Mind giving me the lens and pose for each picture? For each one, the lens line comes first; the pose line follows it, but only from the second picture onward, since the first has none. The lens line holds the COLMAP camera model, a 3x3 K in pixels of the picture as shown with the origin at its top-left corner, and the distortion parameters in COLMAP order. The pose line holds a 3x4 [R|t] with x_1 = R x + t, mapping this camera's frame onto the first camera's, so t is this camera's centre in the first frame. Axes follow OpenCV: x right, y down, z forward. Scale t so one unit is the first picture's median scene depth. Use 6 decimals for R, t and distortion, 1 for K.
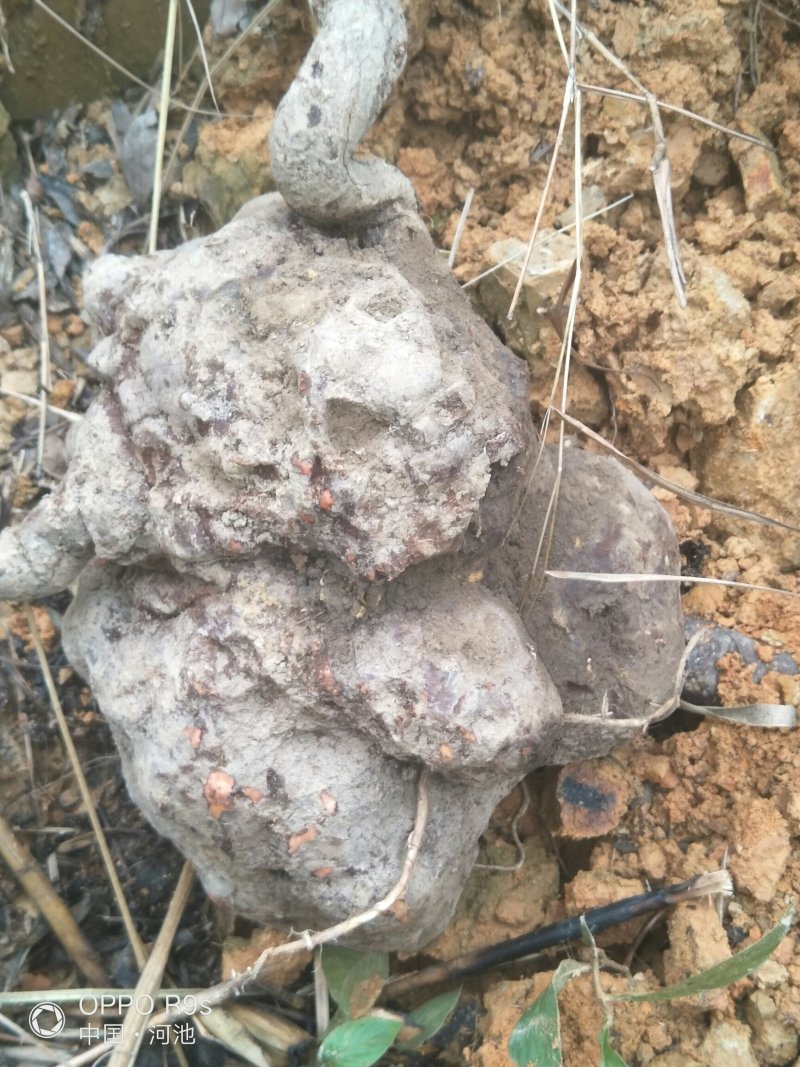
lens RADIAL K [[1626.1, 0, 400.0], [0, 1626.1, 533.5], [0, 0, 1]] dist [0.347115, -1.463046]
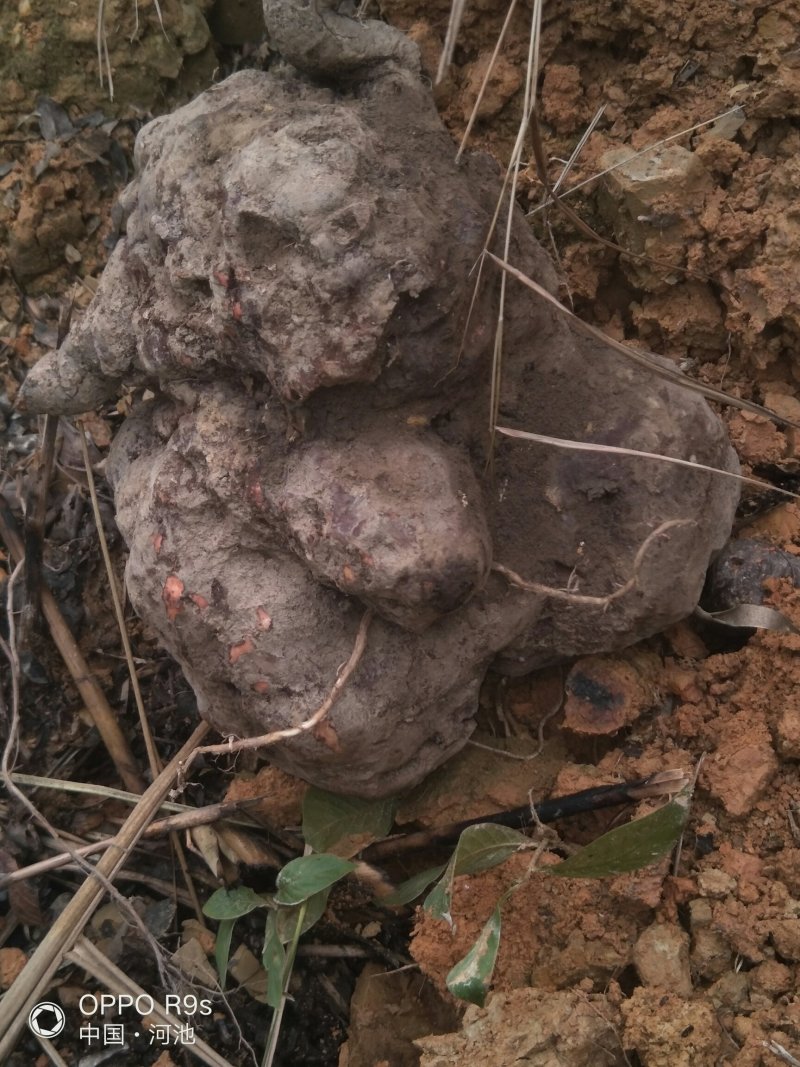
lens RADIAL K [[1626.1, 0, 400.0], [0, 1626.1, 533.5], [0, 0, 1]] dist [0.347115, -1.463046]
pose [[0.930025, 0.107060, -0.351556, 0.408606], [-0.126436, 0.991440, -0.032556, 0.133053], [0.345062, 0.074727, 0.935601, 0.032568]]
